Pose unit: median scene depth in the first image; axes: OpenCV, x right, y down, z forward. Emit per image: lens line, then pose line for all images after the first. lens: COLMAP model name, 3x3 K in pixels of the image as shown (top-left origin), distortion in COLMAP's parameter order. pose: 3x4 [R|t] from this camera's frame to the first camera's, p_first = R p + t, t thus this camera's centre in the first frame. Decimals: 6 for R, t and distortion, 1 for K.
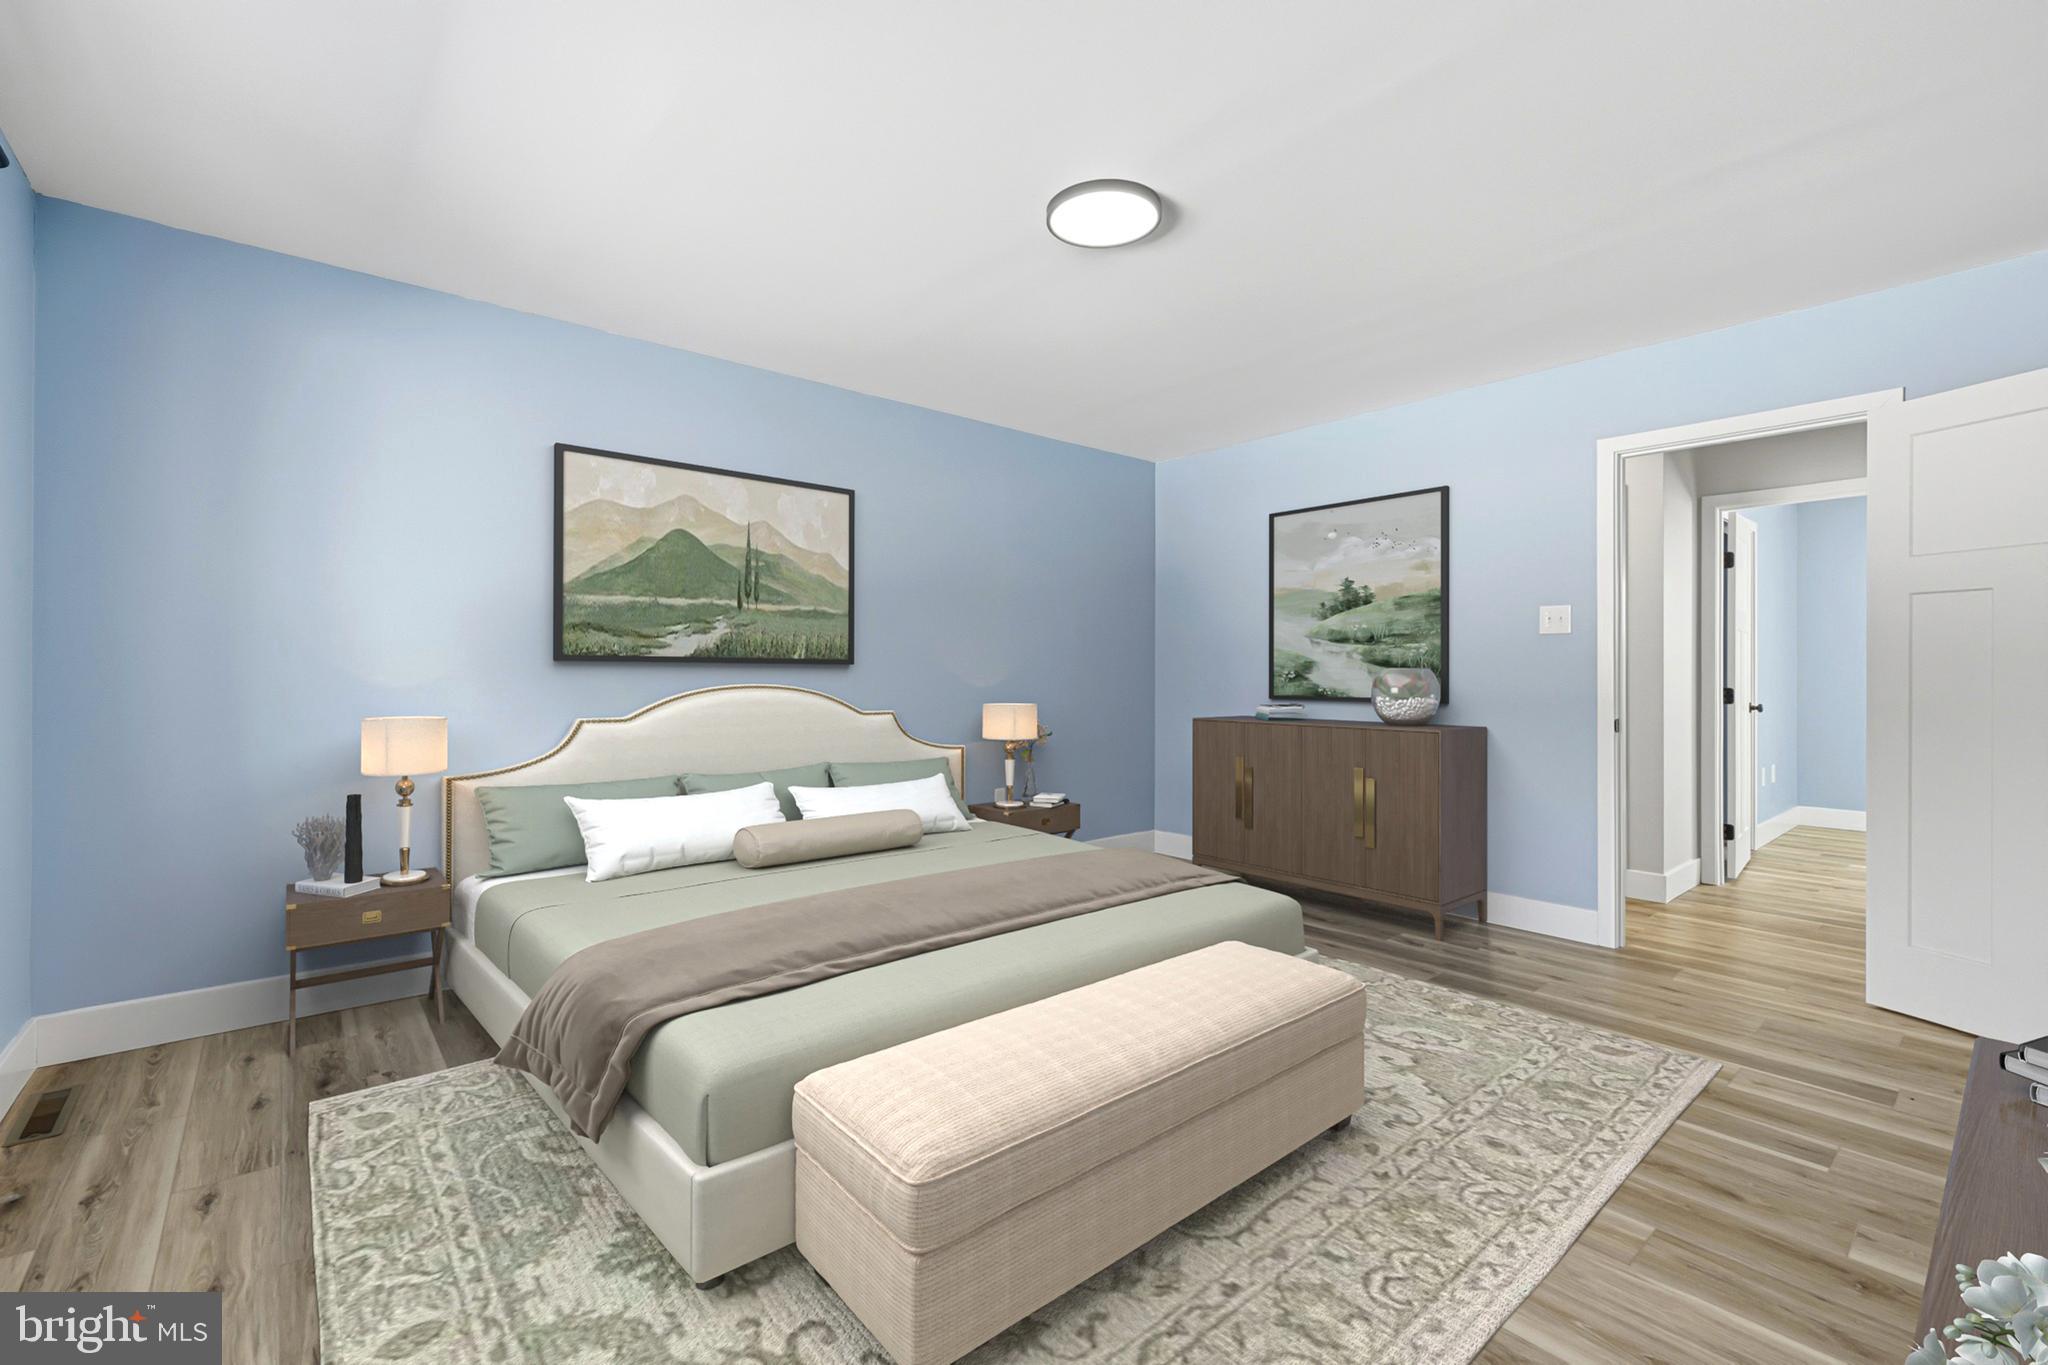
lens RADIAL K [[871.0, 0, 1031.7], [0, 871.0, 677.0], [0, 0, 1]] dist [0.007647, 0.000508]
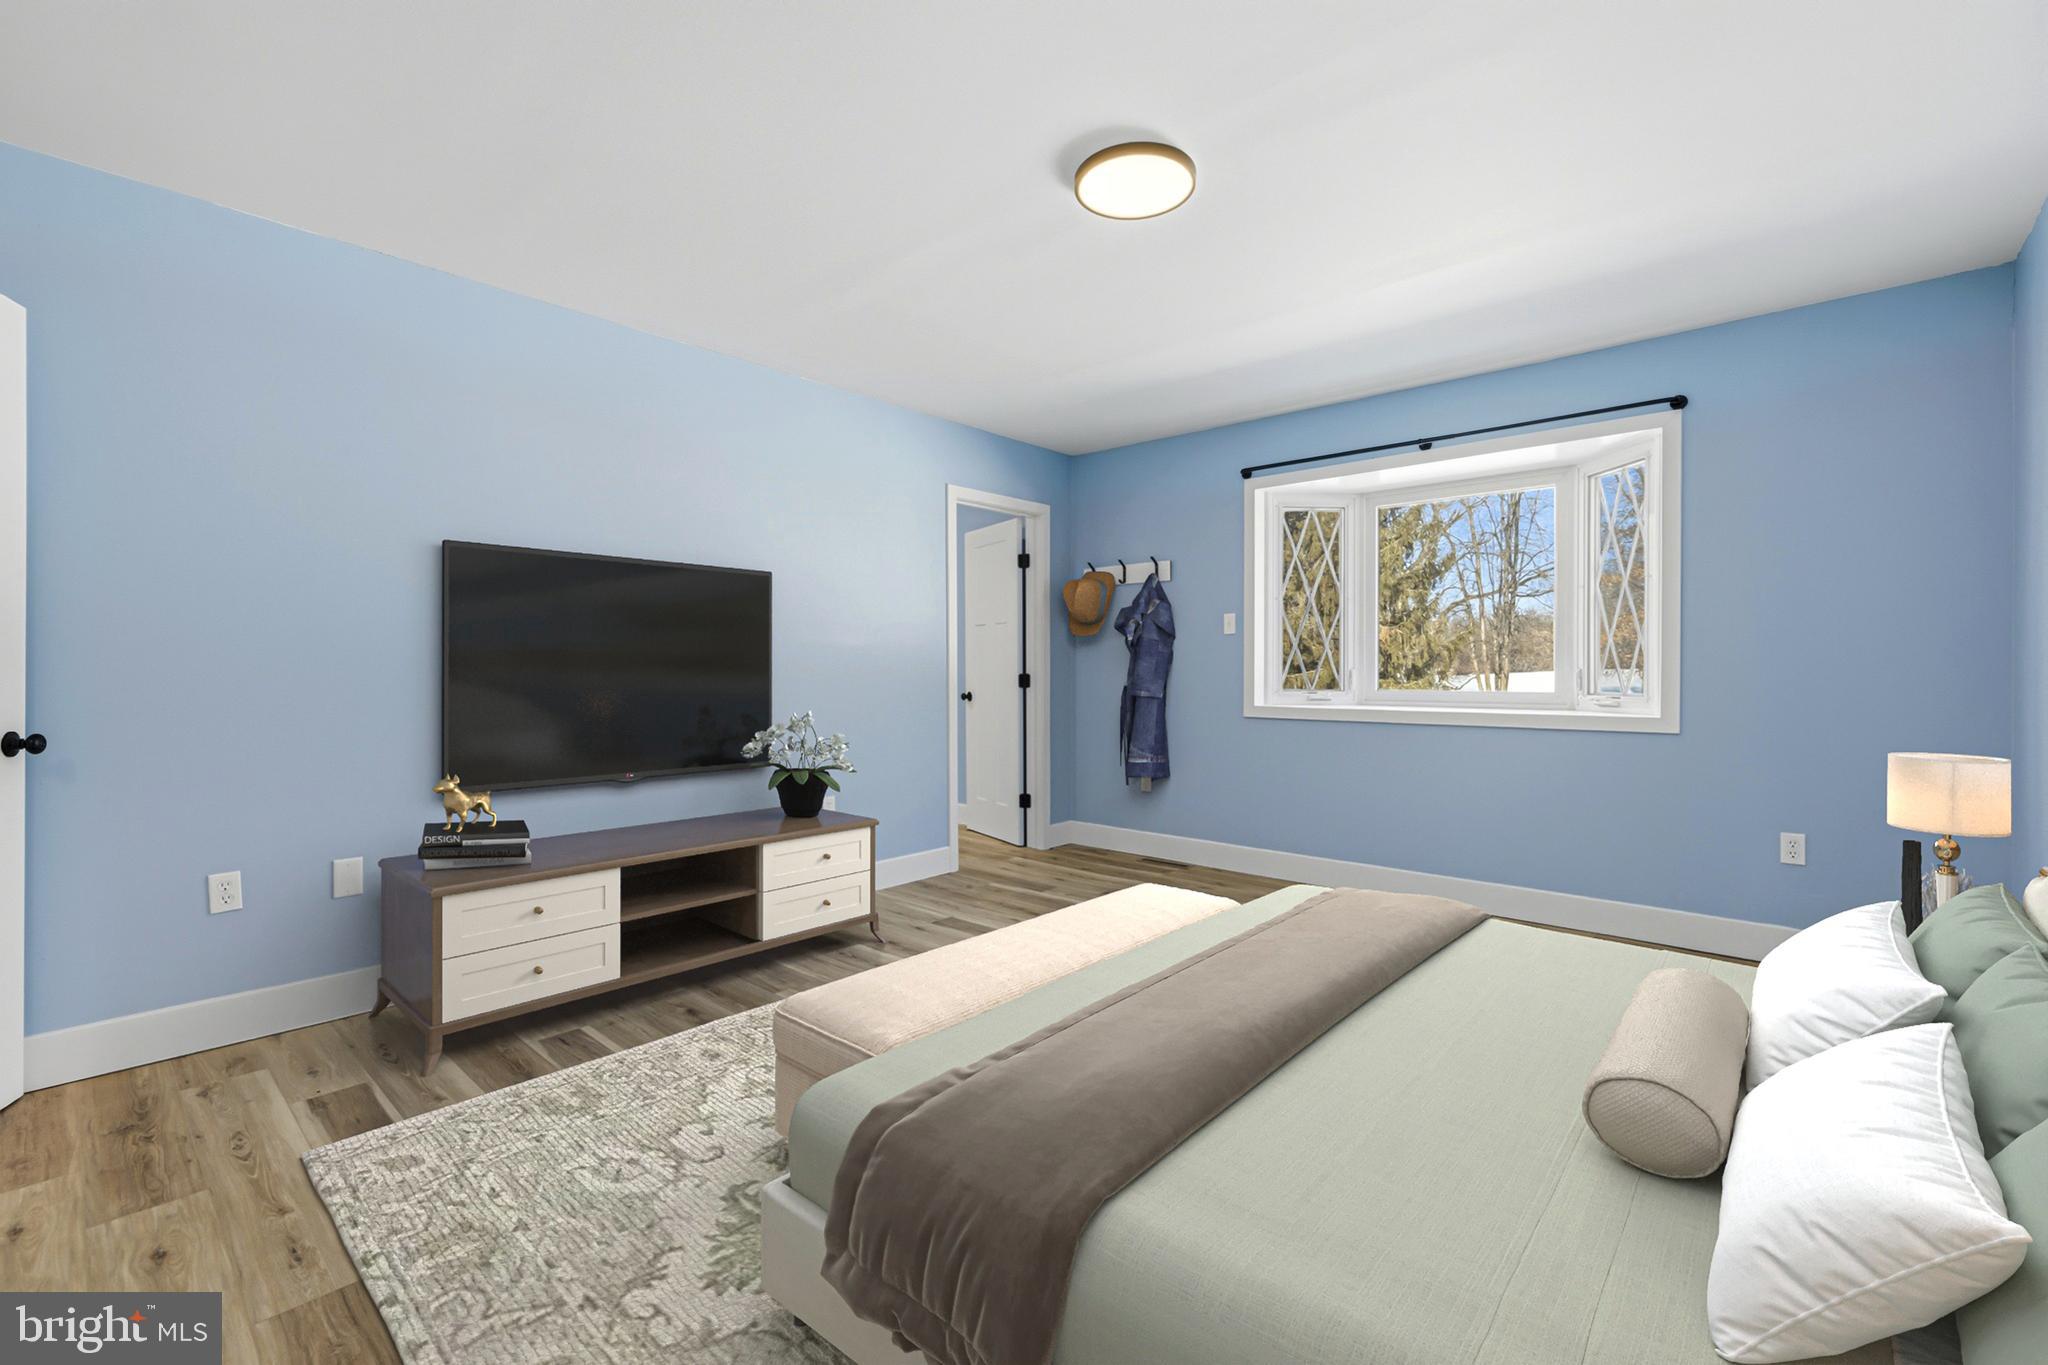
lens RADIAL K [[871.0, 0, 1016.3], [0, 871.0, 677.3], [0, 0, 1]] dist [0.007647, 0.000508]
pose [[-0.989972, -0.000096, -0.141262, 0.218047], [-0.000611, 0.999993, 0.003601, -0.018459], [0.141261, 0.003652, -0.989966, 1.846829]]
